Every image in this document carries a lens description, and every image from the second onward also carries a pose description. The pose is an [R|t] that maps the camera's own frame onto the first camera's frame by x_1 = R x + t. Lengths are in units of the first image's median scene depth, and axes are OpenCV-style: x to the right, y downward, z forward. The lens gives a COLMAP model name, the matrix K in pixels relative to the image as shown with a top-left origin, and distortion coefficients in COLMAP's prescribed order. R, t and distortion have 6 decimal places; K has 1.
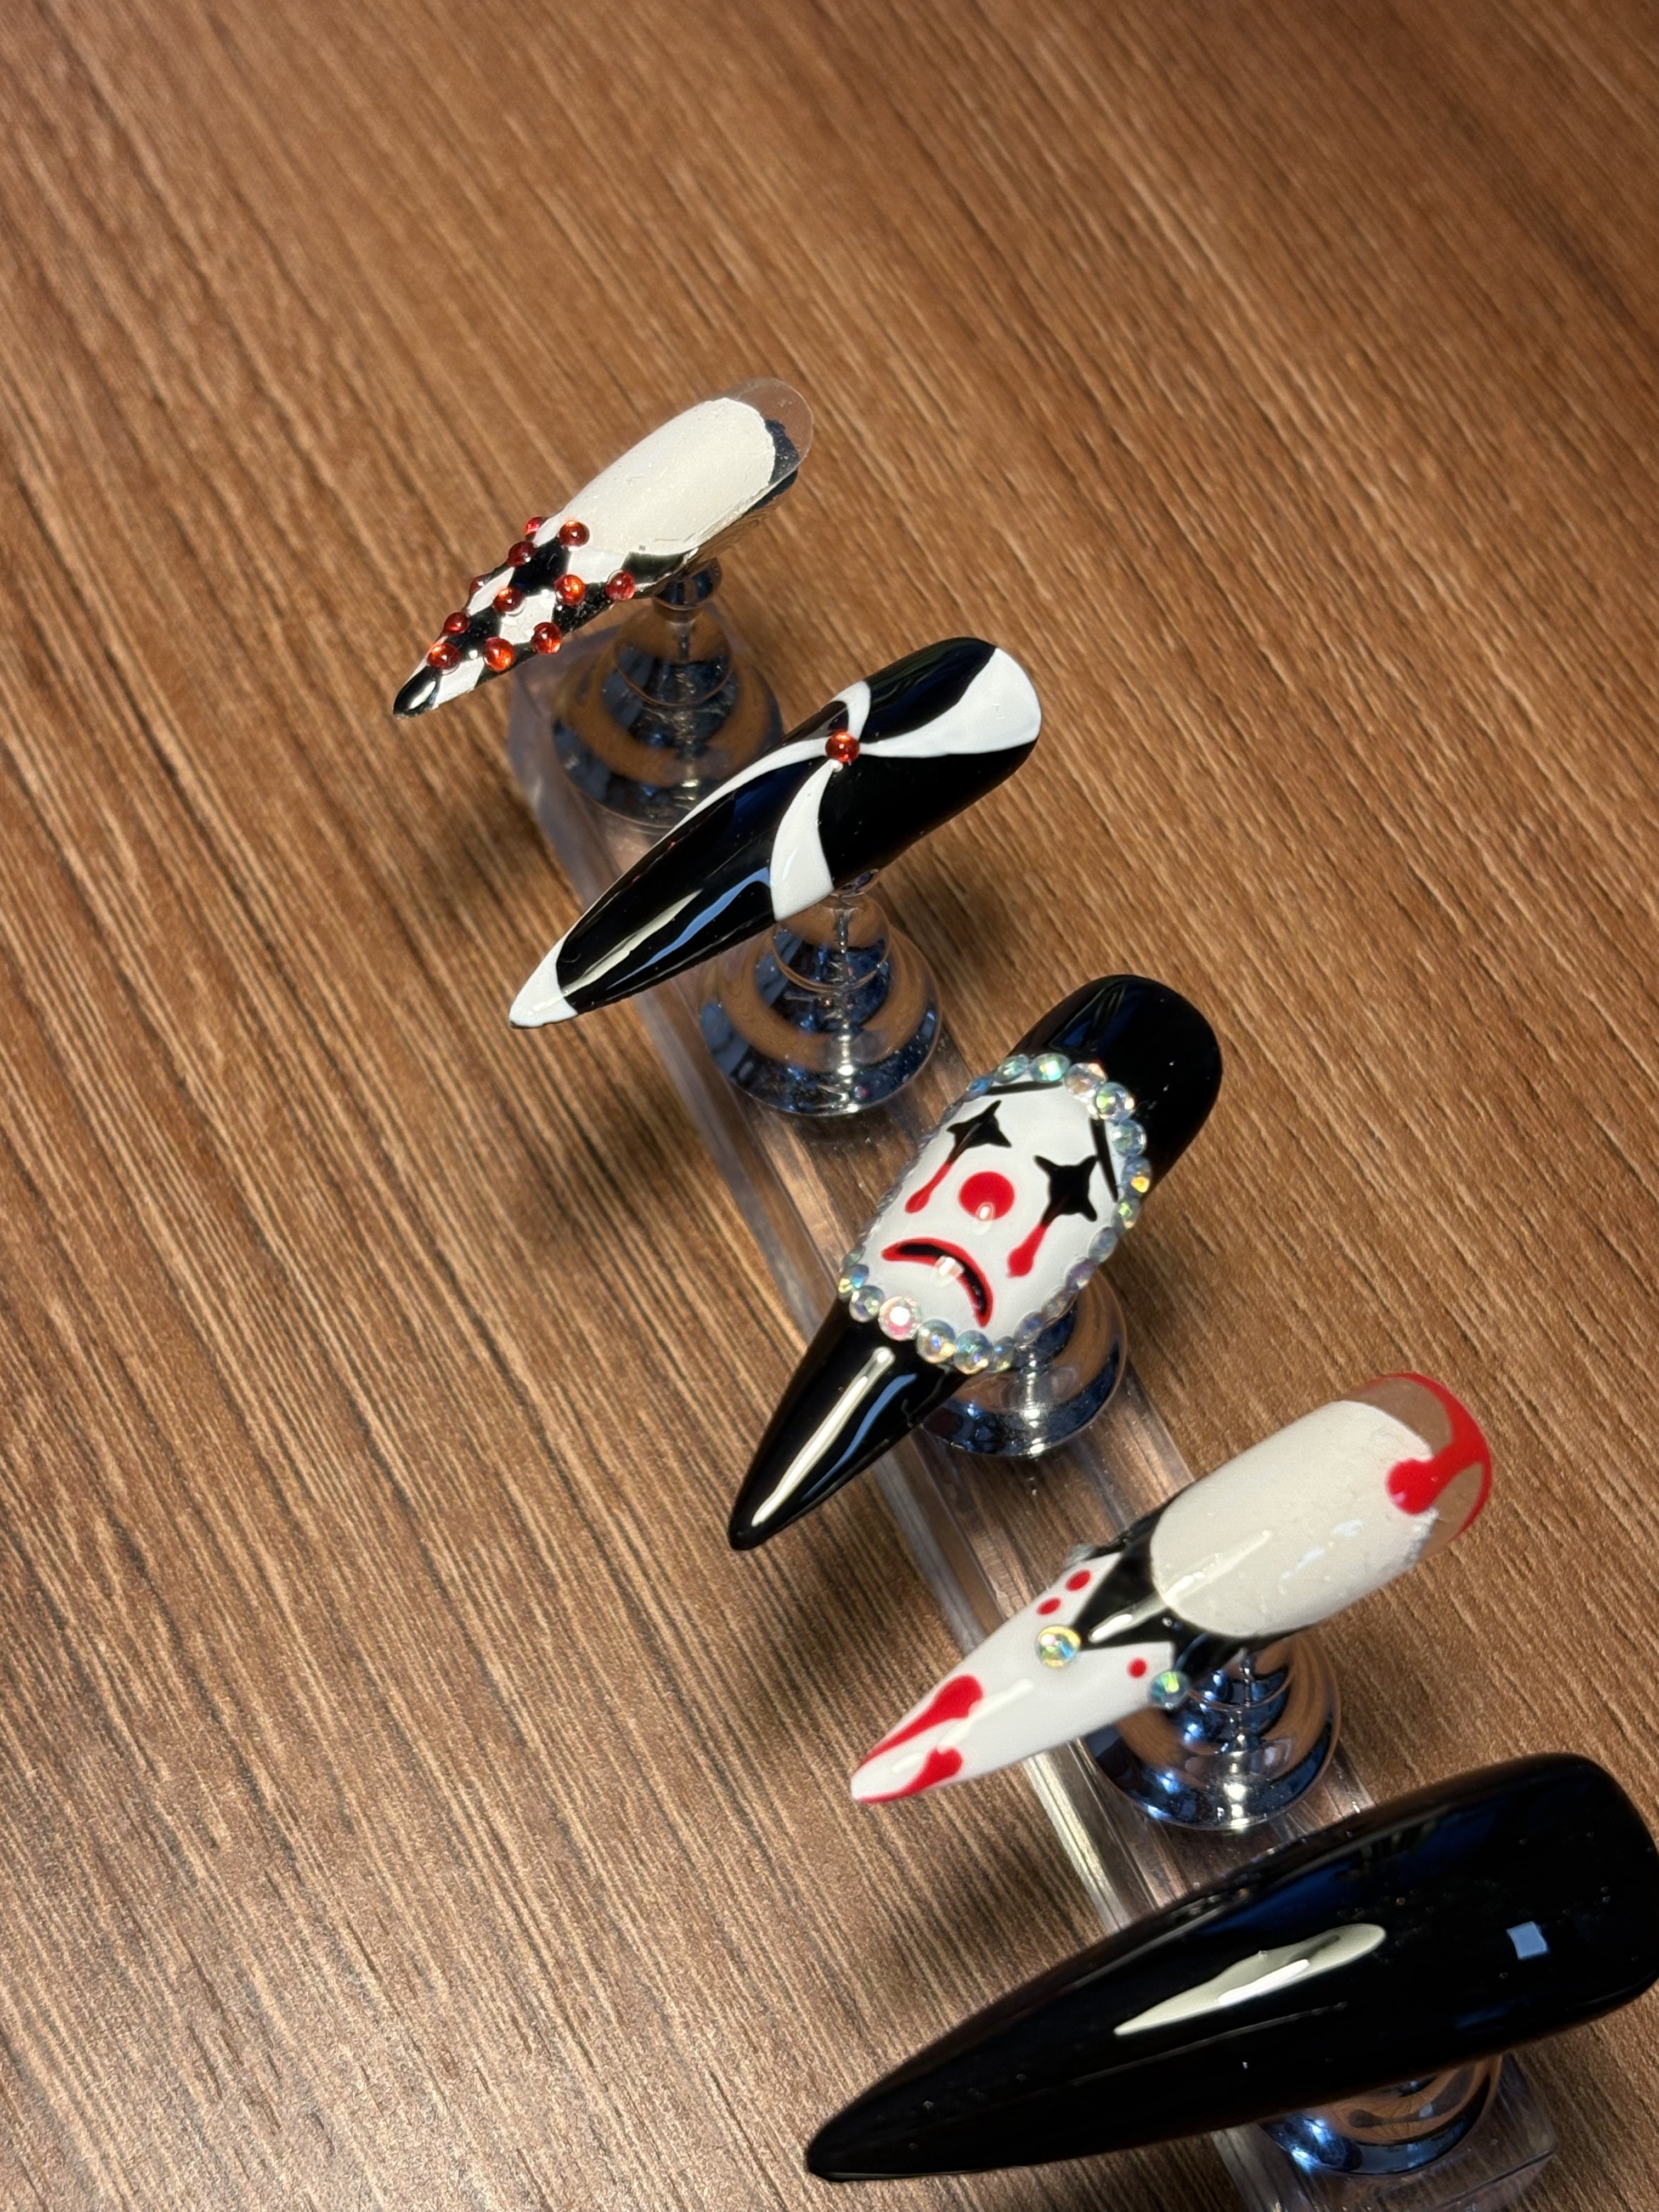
lens RADIAL K [[3997.5, 0, 830.2], [0, 3997.5, 1148.4], [0, 0, 1]] dist [0.368369, -2.457044]
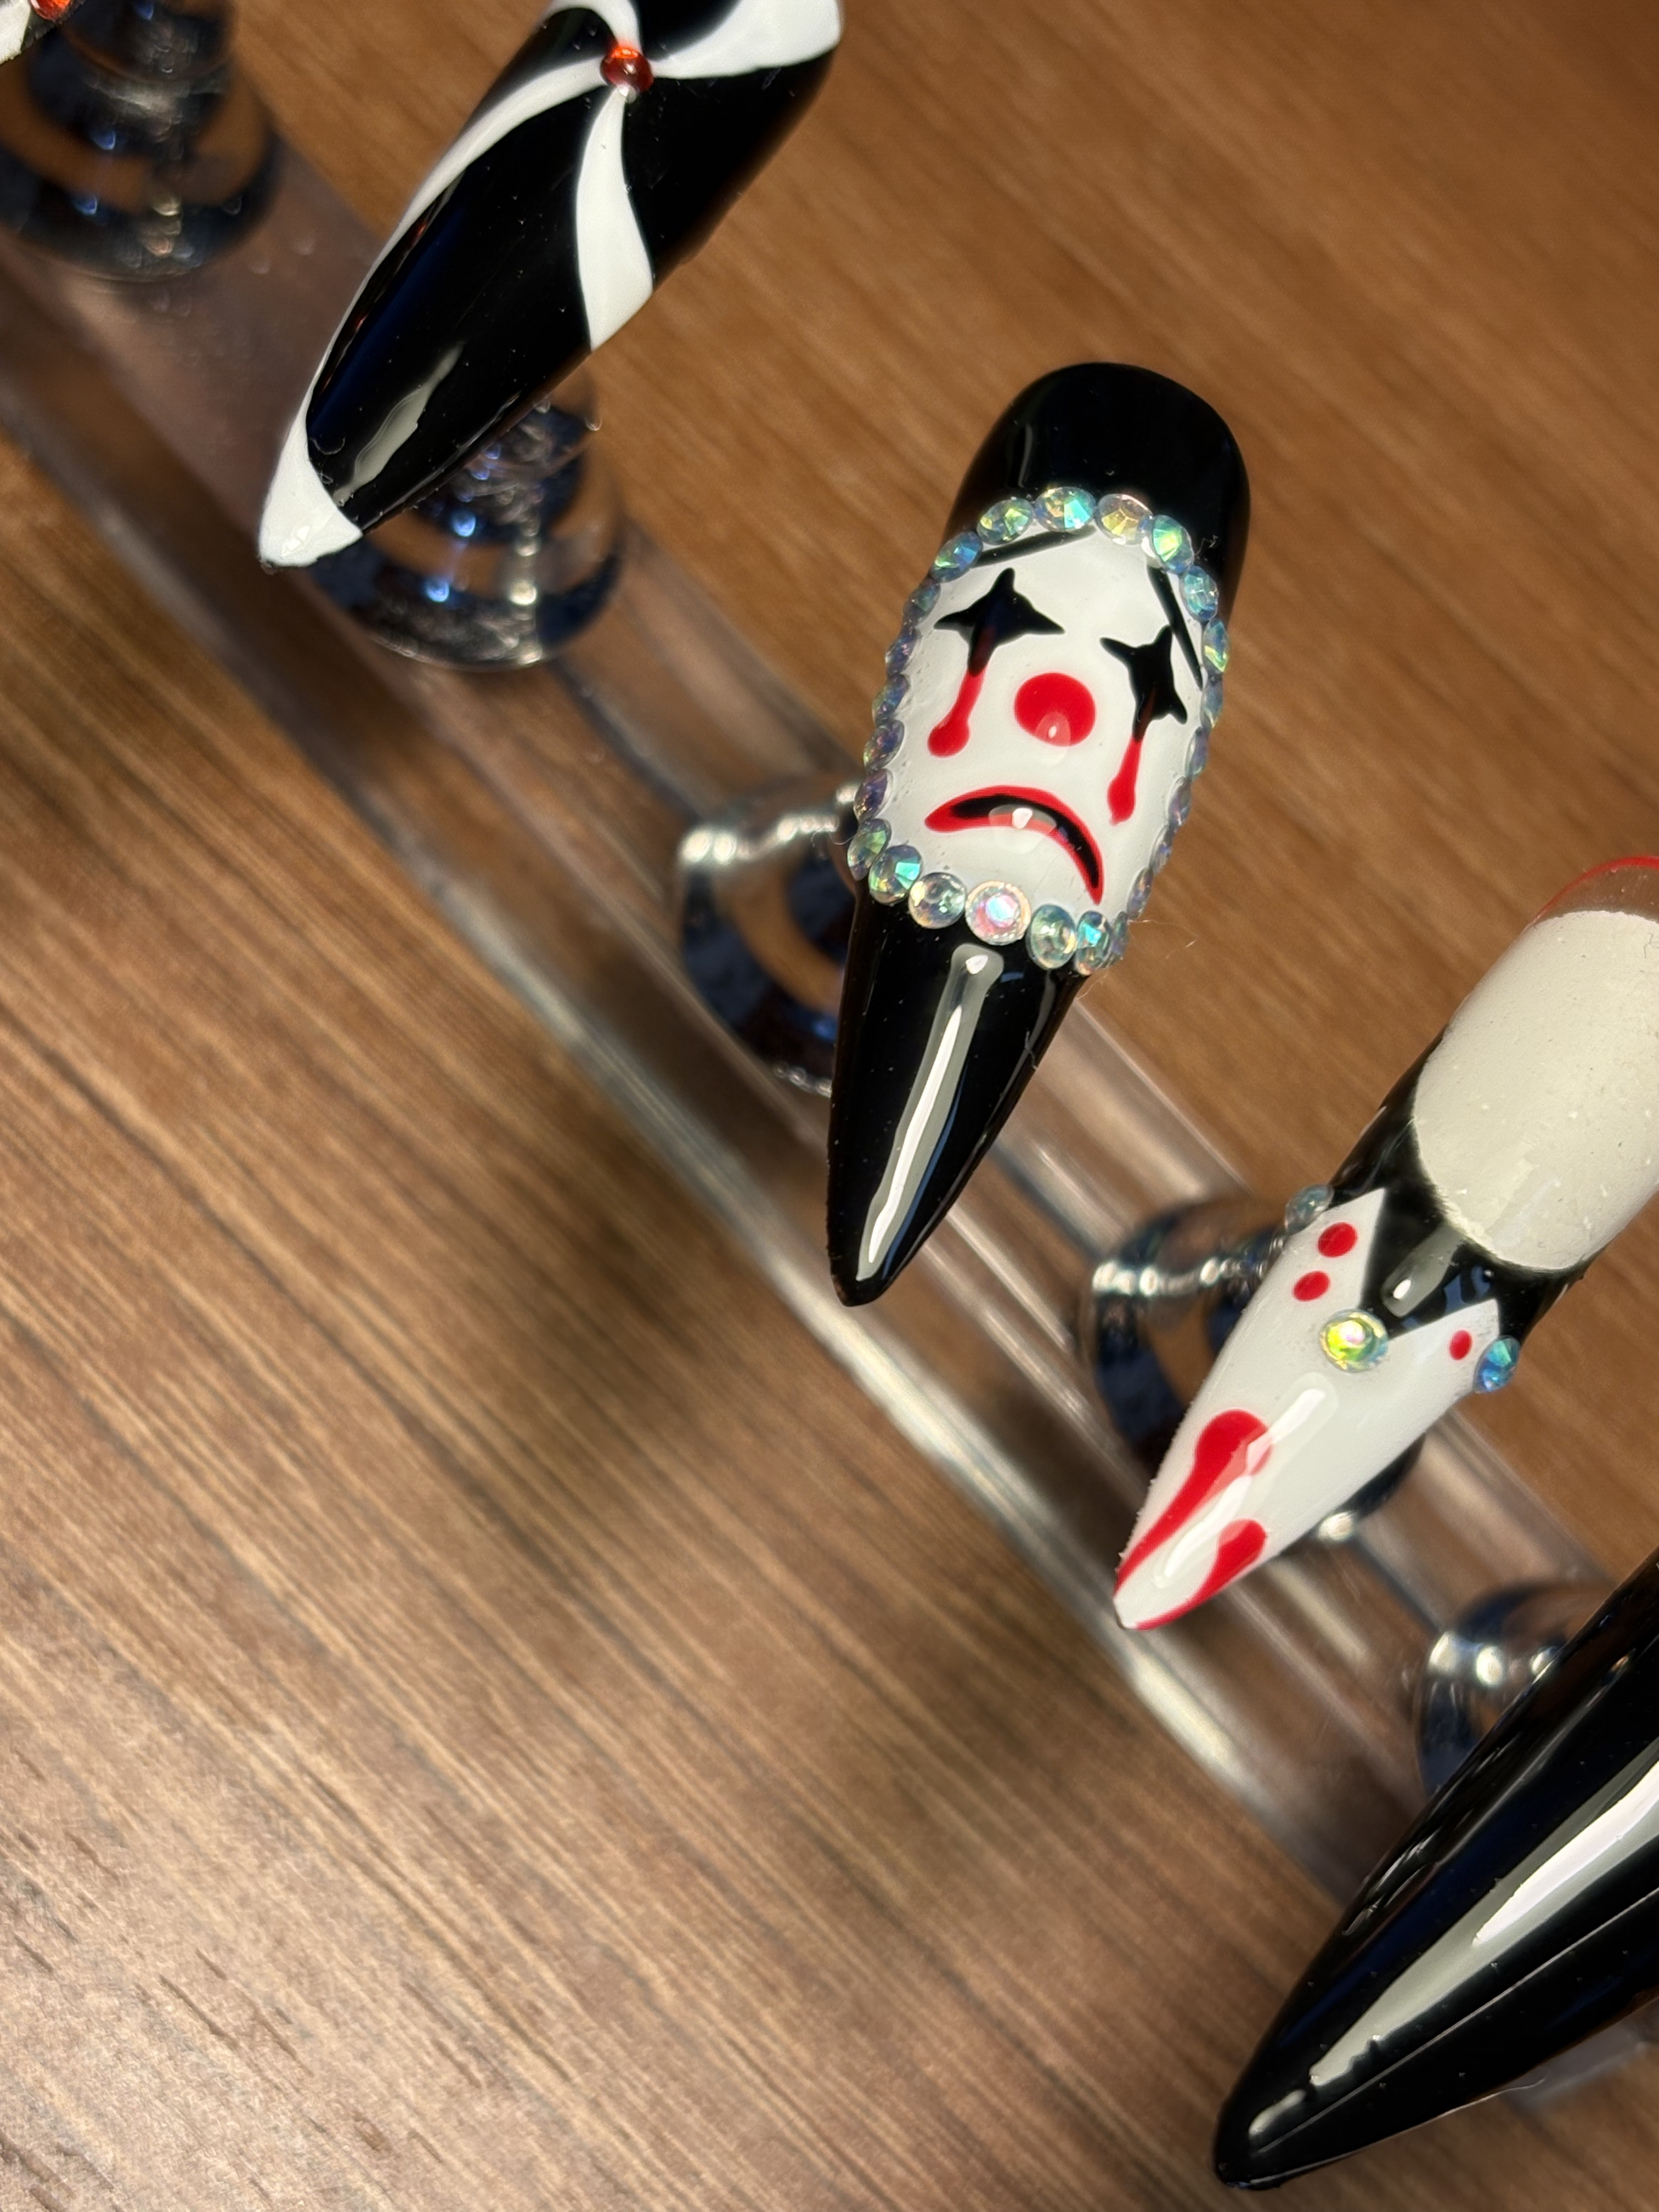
lens RADIAL K [[3997.5, 0, 830.2], [0, 3997.5, 1148.4], [0, 0, 1]] dist [0.368369, -2.457044]
pose [[0.911170, -0.201813, 0.359222, -0.231434], [0.163417, 0.977337, 0.134564, -0.011919], [-0.378238, -0.063908, 0.923500, 0.359948]]
